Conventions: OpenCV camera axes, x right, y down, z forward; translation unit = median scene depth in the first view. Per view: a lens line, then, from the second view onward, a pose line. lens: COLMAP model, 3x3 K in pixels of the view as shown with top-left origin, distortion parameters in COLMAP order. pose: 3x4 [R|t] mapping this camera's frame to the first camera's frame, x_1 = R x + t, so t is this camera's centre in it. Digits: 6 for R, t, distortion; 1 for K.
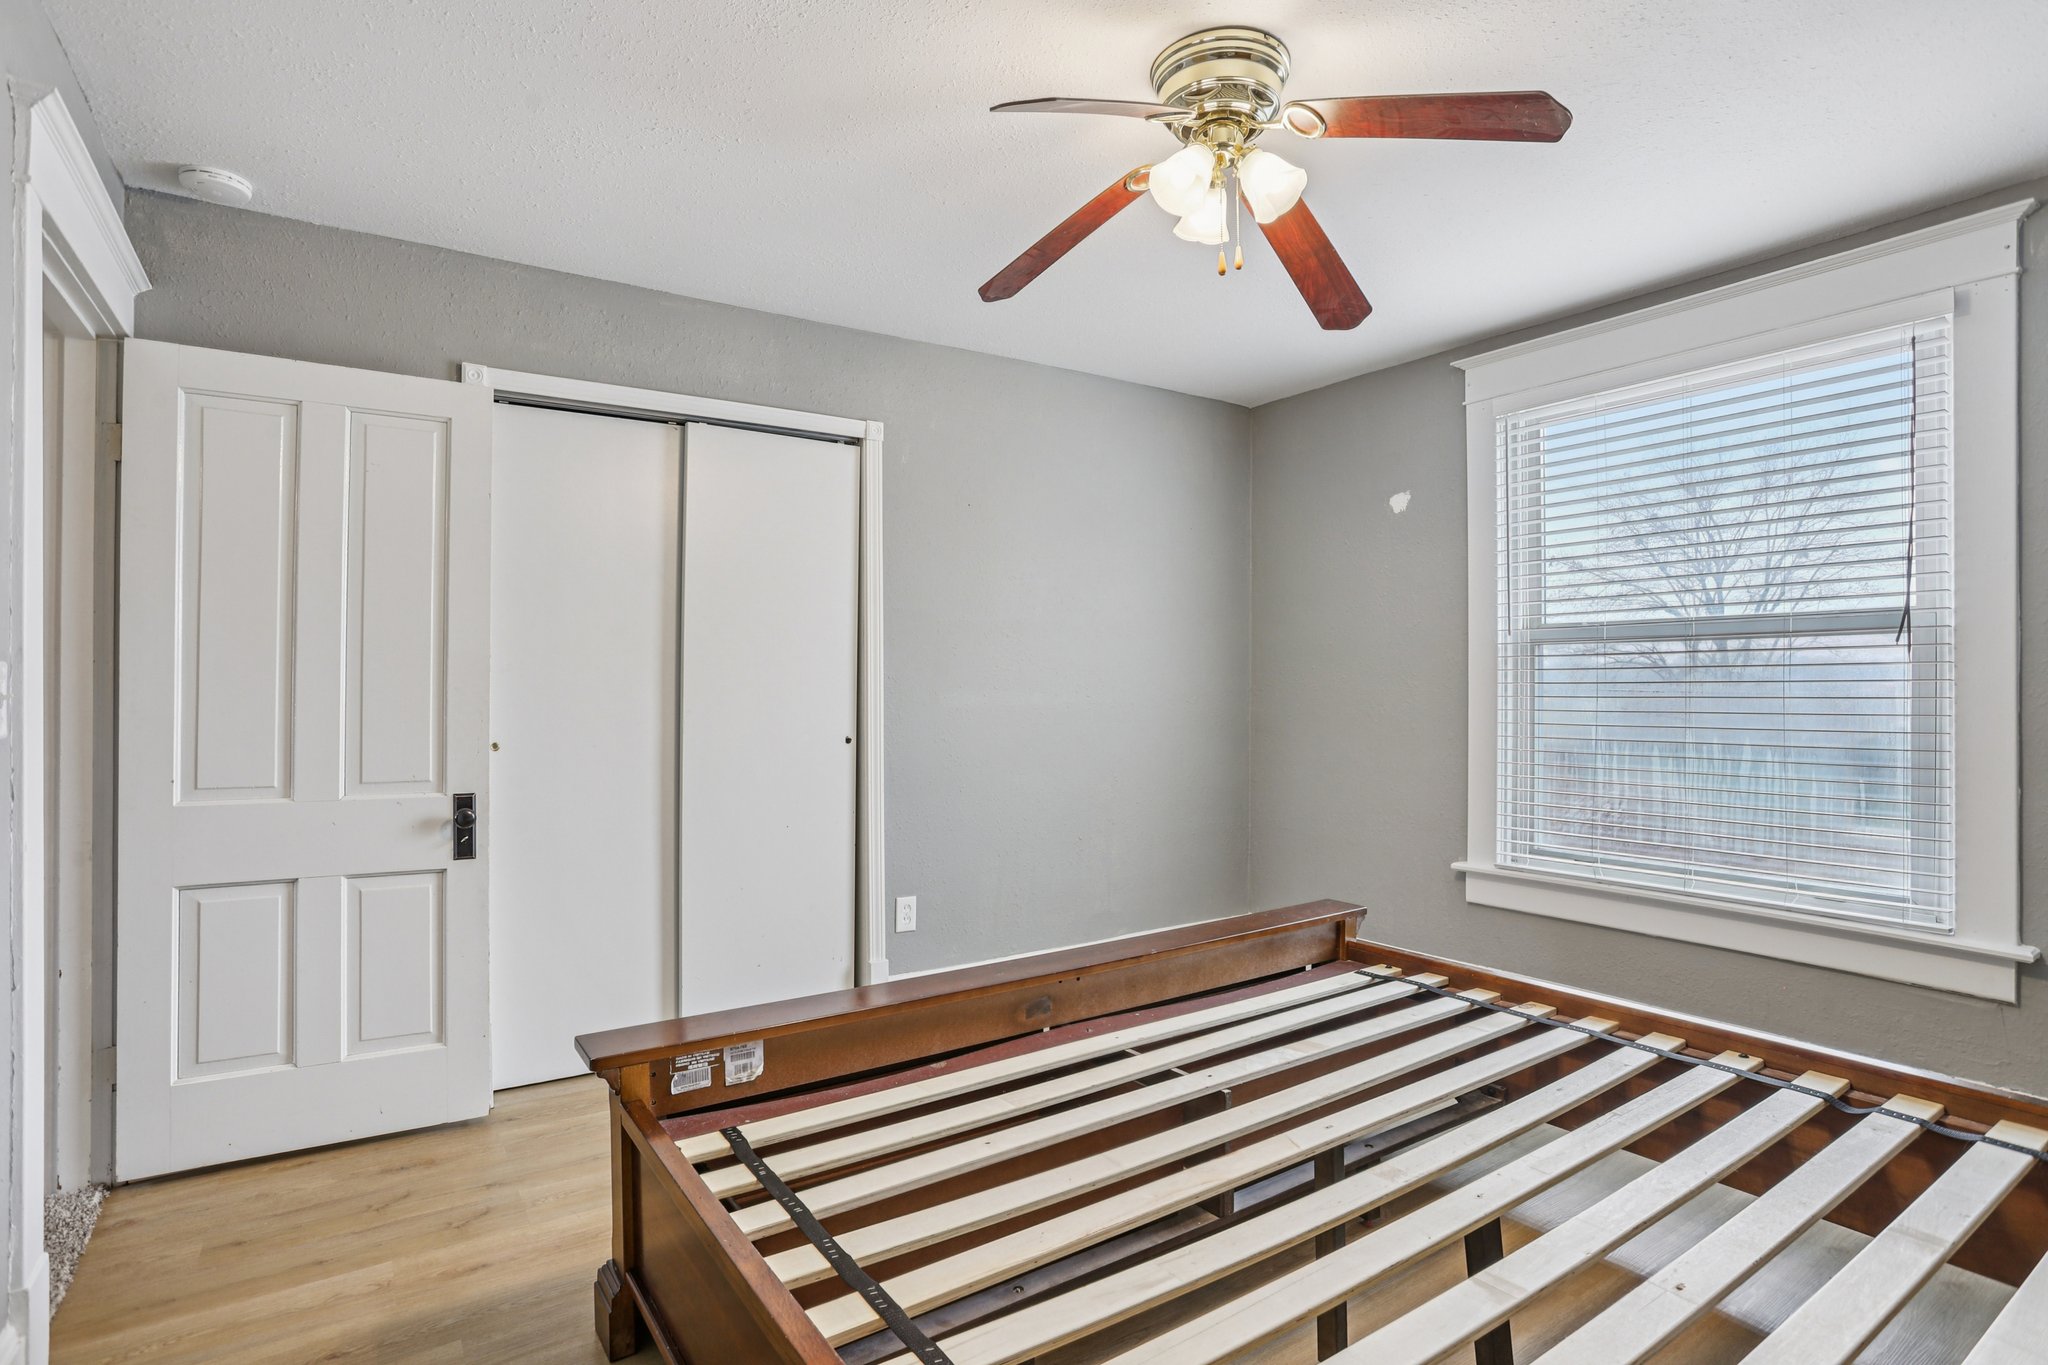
lens RADIAL K [[1016.0, 0, 1018.0], [0, 1016.0, 685.9], [0, 0, 1]] dist [-0.040903, 0.007455]
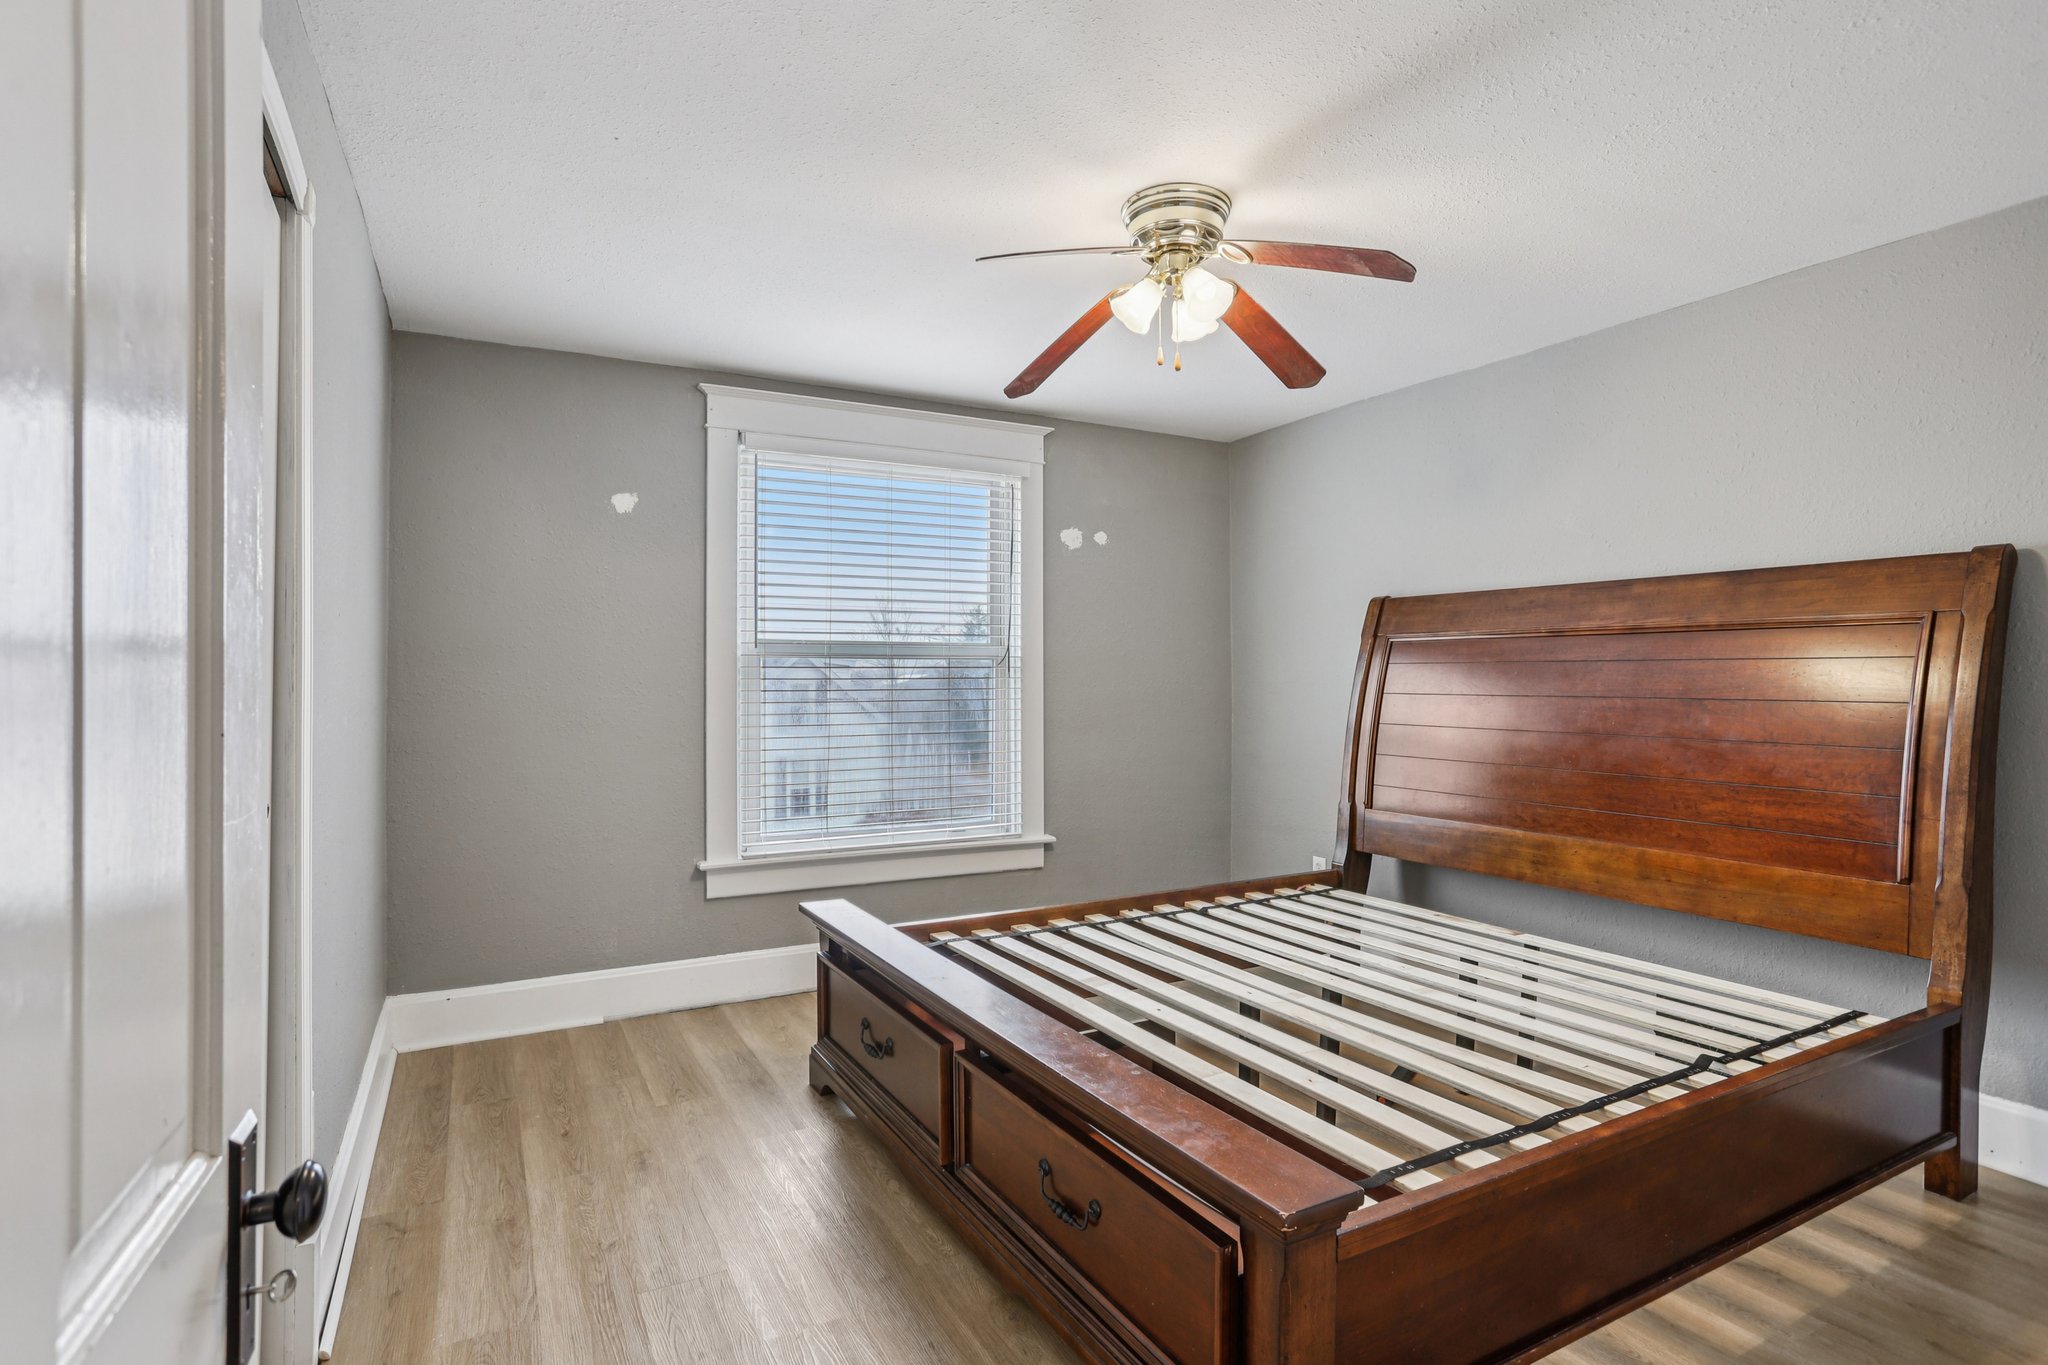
lens RADIAL K [[1016.0, 0, 1015.0], [0, 1016.0, 679.5], [0, 0, 1]] dist [-0.040903, 0.007455]
pose [[0.111236, 0.006406, 0.993773, -0.680624], [0.002786, 0.999973, -0.006758, -0.007992], [-0.993790, 0.003520, 0.111215, 0.671418]]
